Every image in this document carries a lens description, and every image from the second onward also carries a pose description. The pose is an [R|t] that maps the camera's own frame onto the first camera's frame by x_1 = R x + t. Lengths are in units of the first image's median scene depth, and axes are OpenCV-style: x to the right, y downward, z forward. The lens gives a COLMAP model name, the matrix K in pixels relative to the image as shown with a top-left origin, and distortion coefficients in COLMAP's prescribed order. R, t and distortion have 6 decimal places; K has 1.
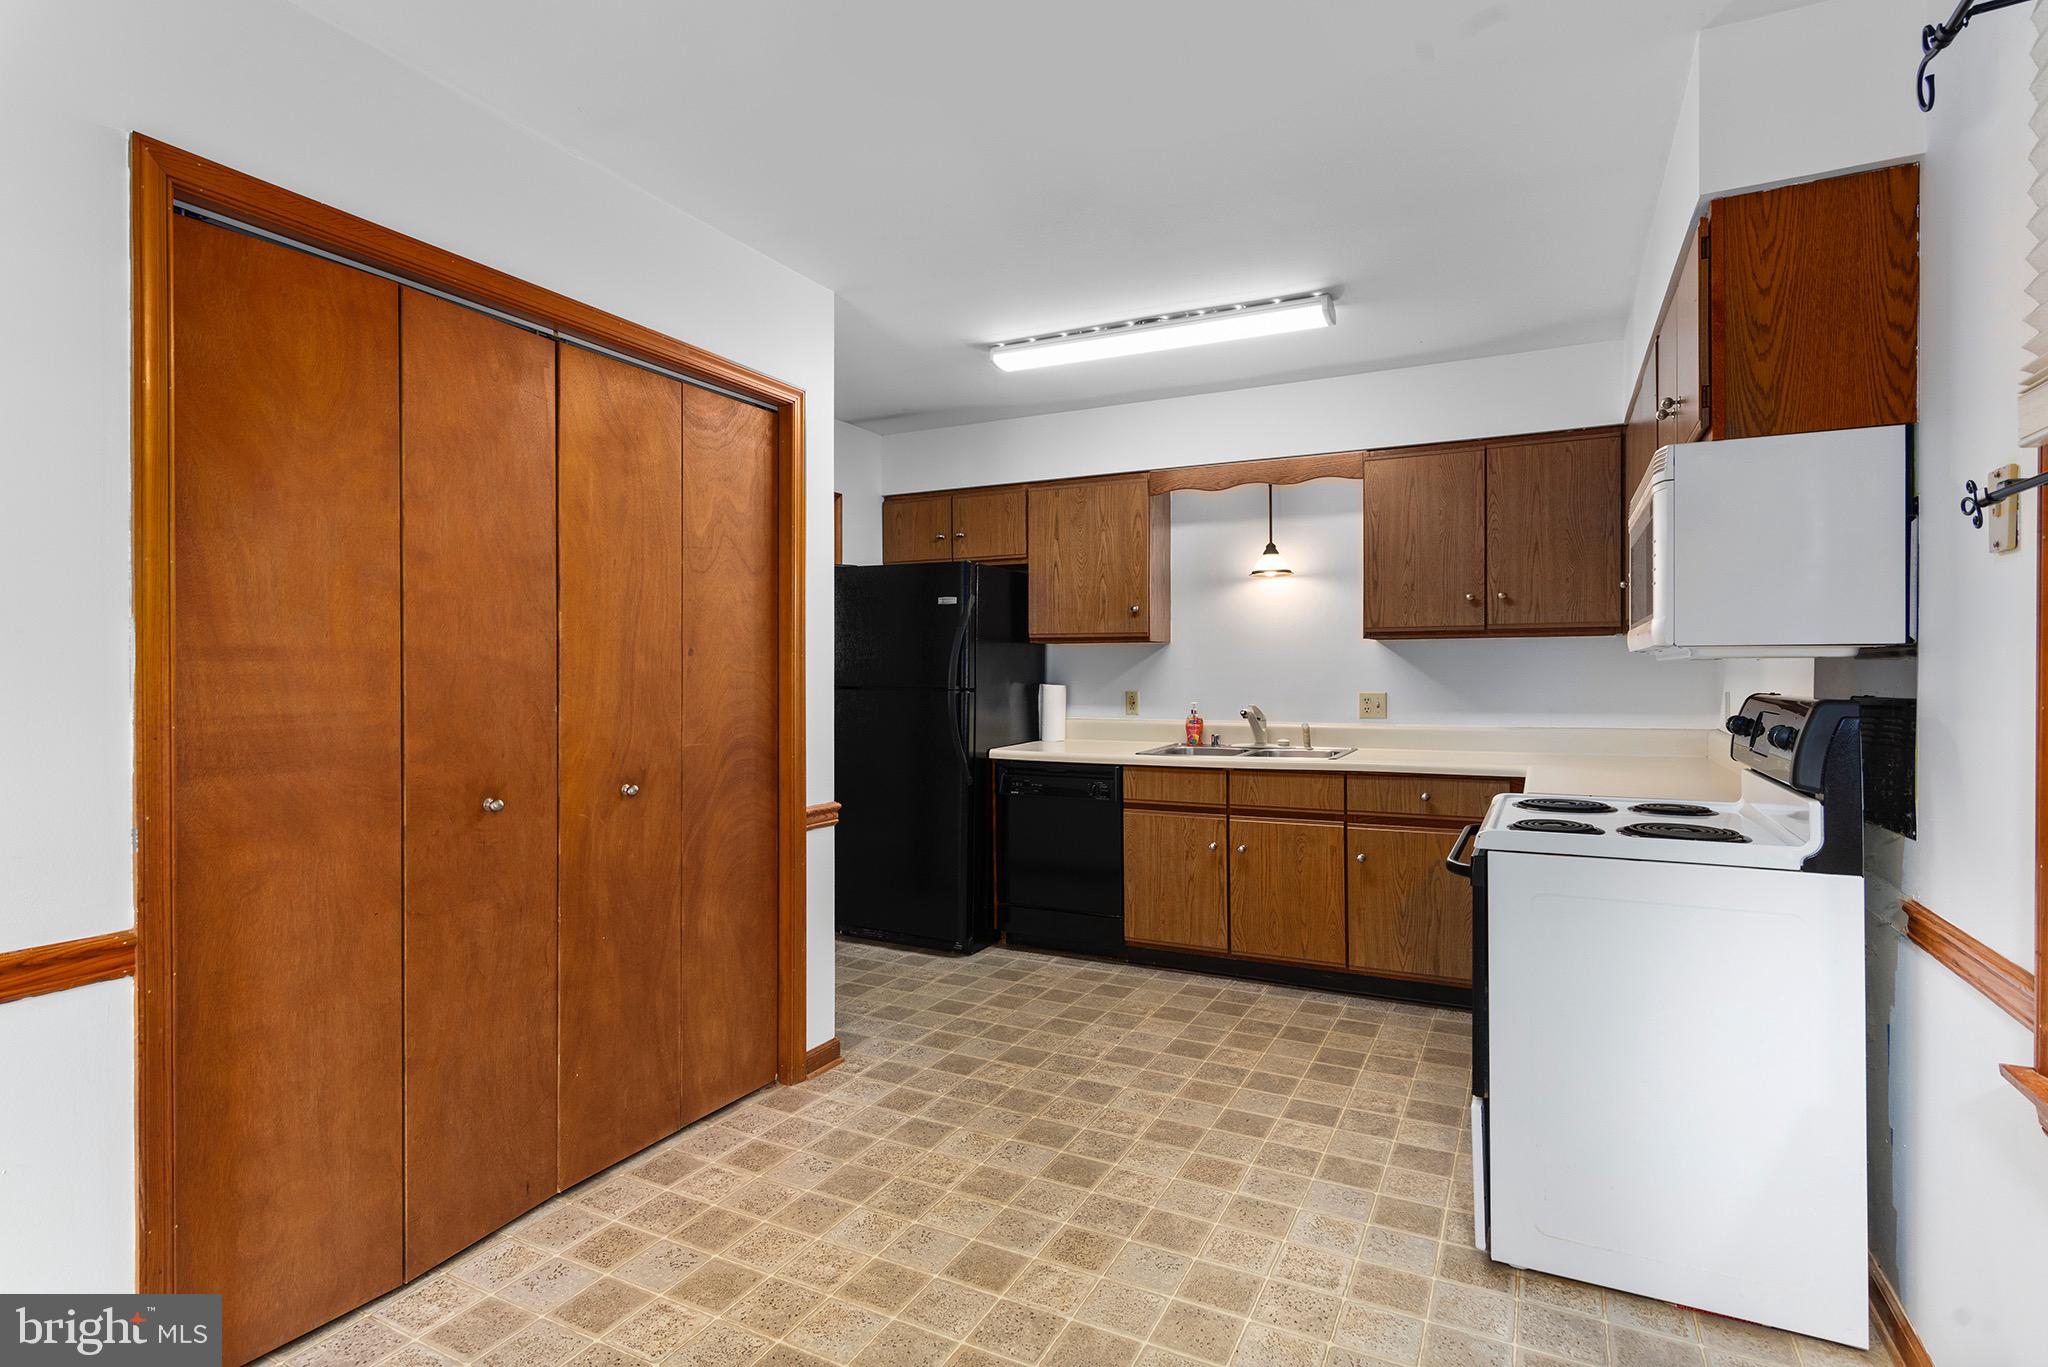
lens RADIAL K [[988.1, 0, 1027.4], [0, 988.1, 672.3], [0, 0, 1]] dist [0.002602, -0.000251]
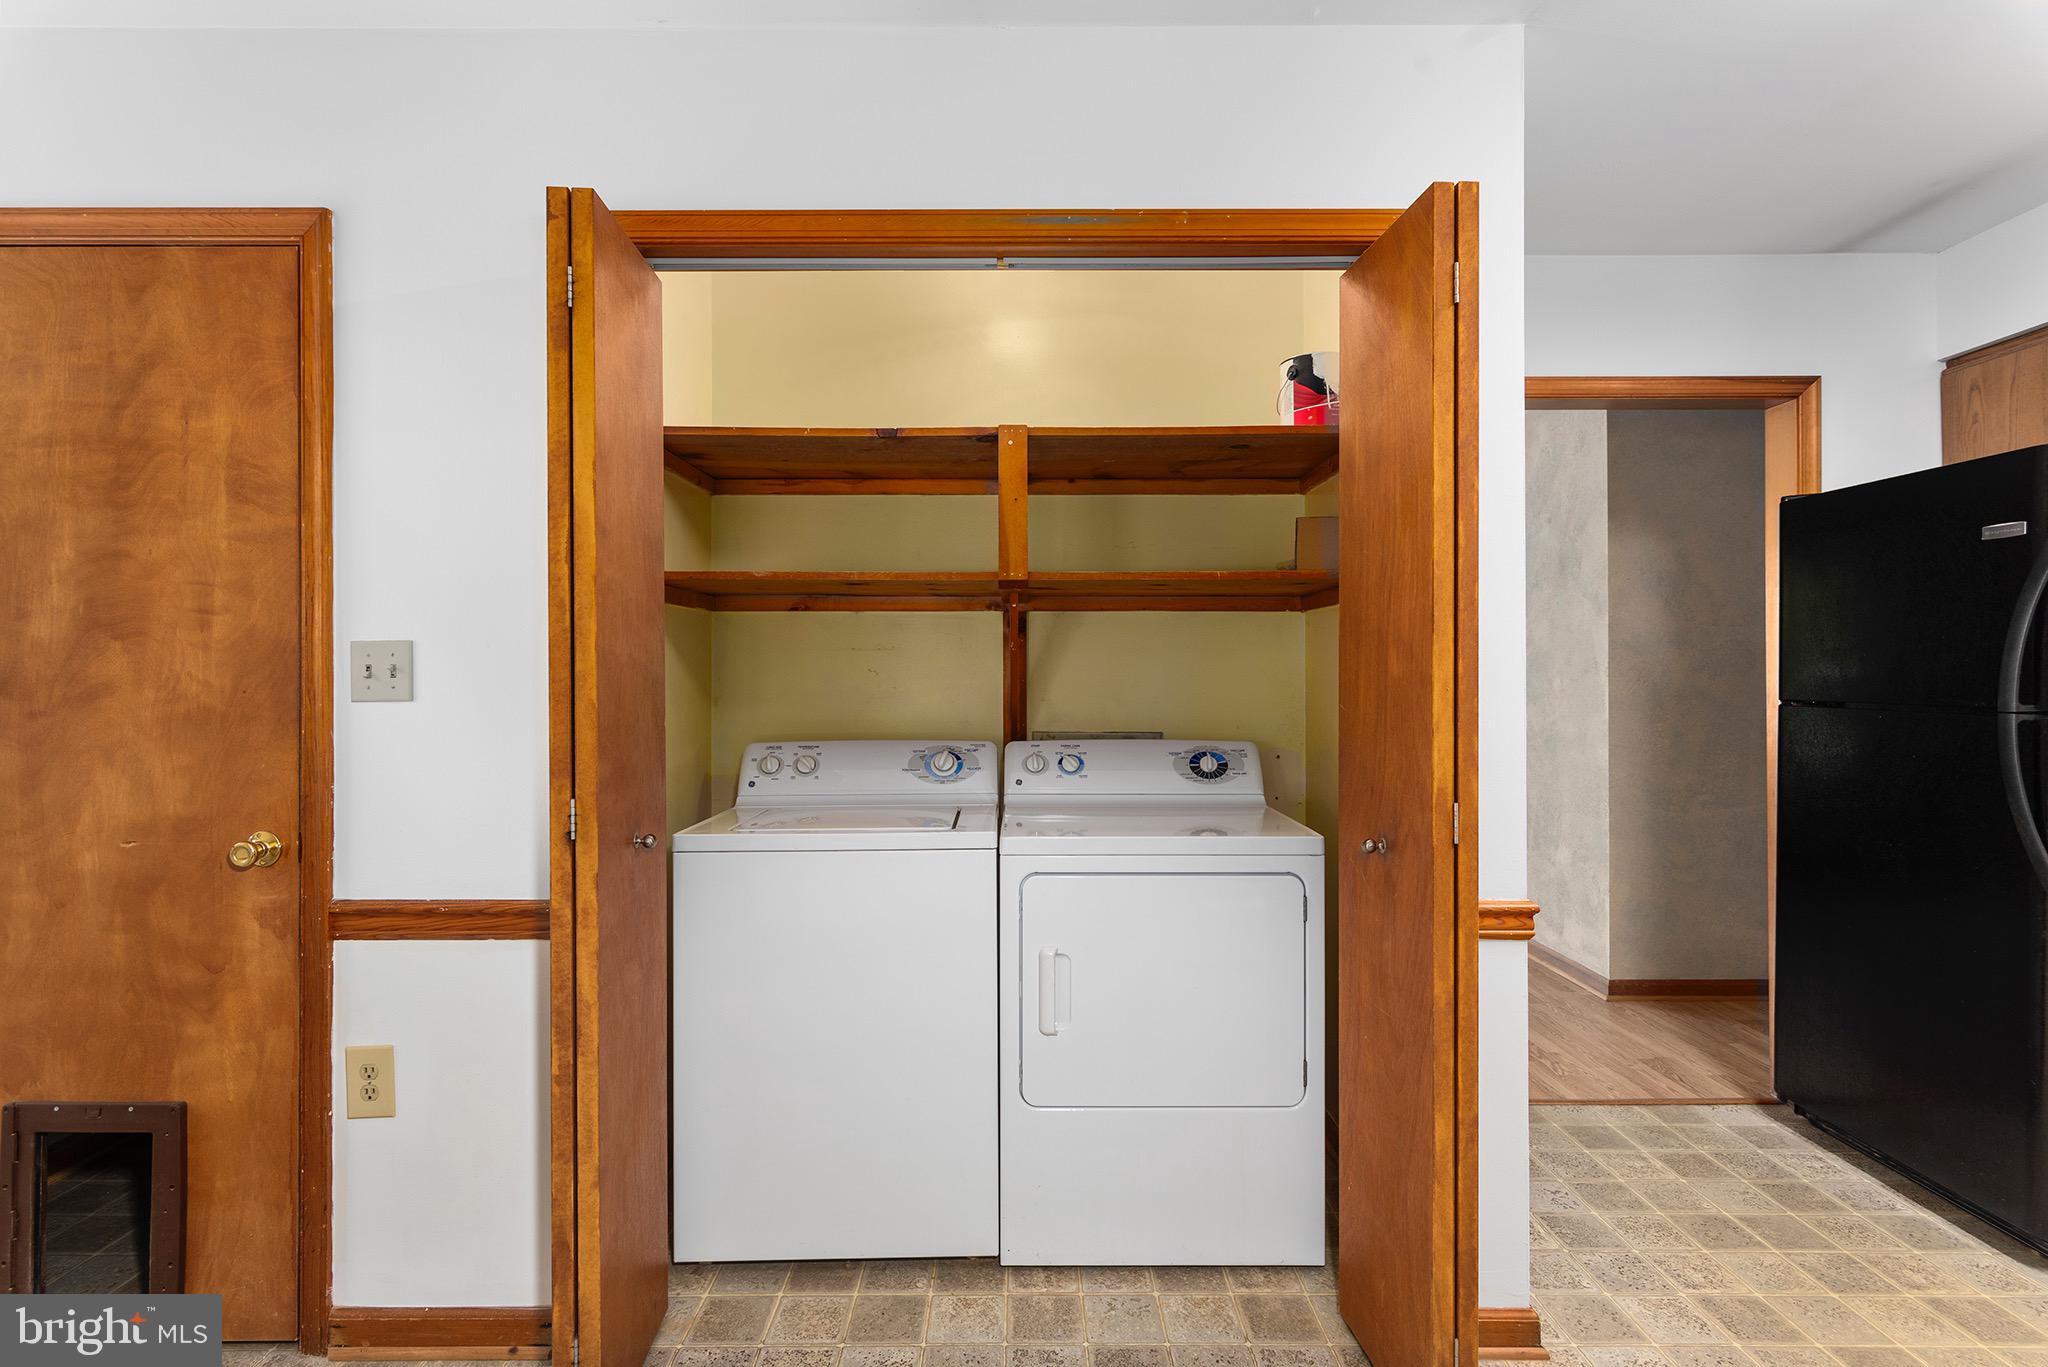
lens RADIAL K [[988.1, 0, 1027.4], [0, 988.1, 672.3], [0, 0, 1]] dist [0.002602, -0.000251]
pose [[0.457481, -0.005477, -0.889202, 0.139857], [0.000791, 0.999983, -0.005752, 0.000573], [0.889219, 0.001928, 0.457478, 0.354218]]
